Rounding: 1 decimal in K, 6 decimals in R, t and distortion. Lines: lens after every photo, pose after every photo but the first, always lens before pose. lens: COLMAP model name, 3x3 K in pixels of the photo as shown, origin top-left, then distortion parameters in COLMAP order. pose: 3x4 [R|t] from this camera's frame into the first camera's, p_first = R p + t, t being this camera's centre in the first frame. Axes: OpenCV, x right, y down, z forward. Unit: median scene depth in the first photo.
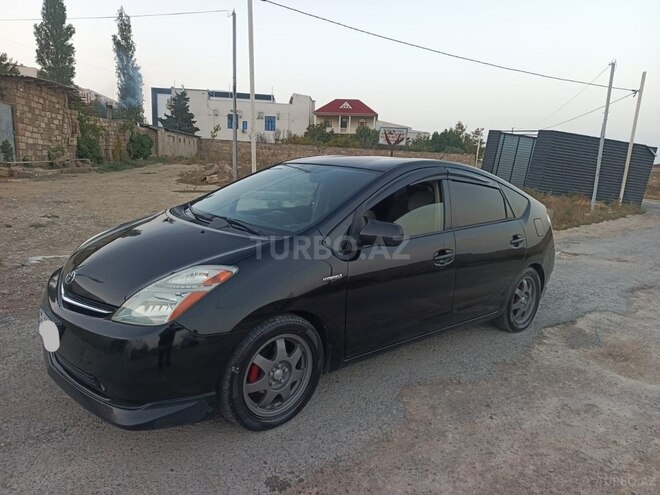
lens RADIAL K [[467.7, 0, 328.8], [0, 467.7, 249.0], [0, 0, 1]] dist [0.024703, -0.019948]
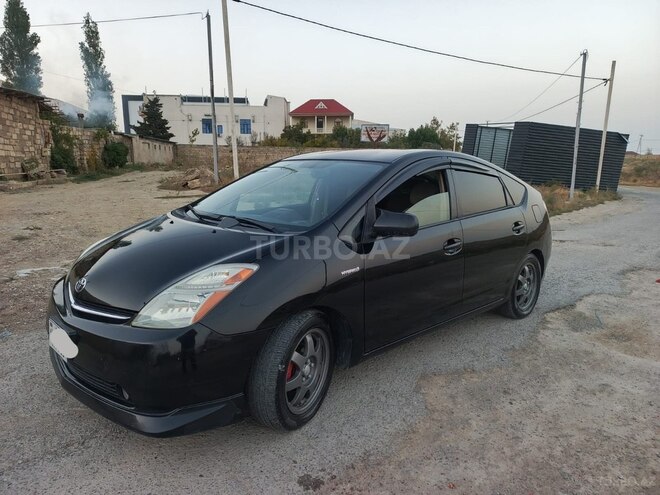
lens RADIAL K [[469.0, 0, 329.2], [0, 469.0, 249.3], [0, 0, 1]] dist [0.019109, -0.013820]
pose [[0.997916, -0.050097, 0.040657, -0.013252], [0.050149, 0.998742, -0.000259, 0.002479], [-0.040593, 0.002297, 0.999173, 0.002418]]
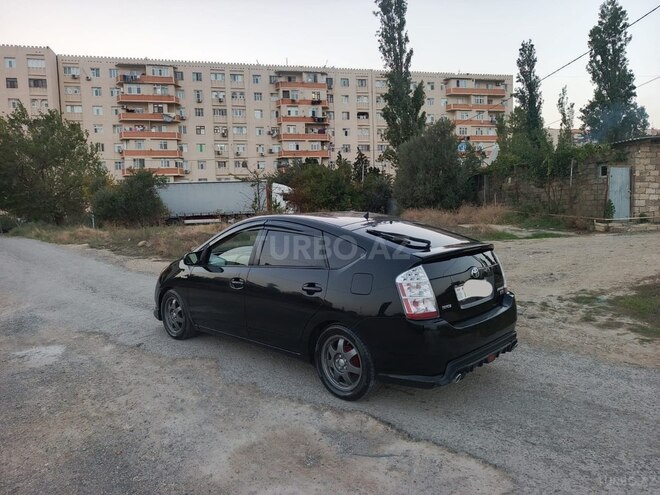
lens RADIAL K [[469.0, 0, 329.2], [0, 469.0, 249.3], [0, 0, 1]] dist [0.019109, -0.013820]
pose [[0.077605, 0.027142, -0.996615, 0.397867], [-0.144530, 0.989376, 0.015690, -0.034987], [0.986452, 0.142823, 0.080704, 0.270313]]
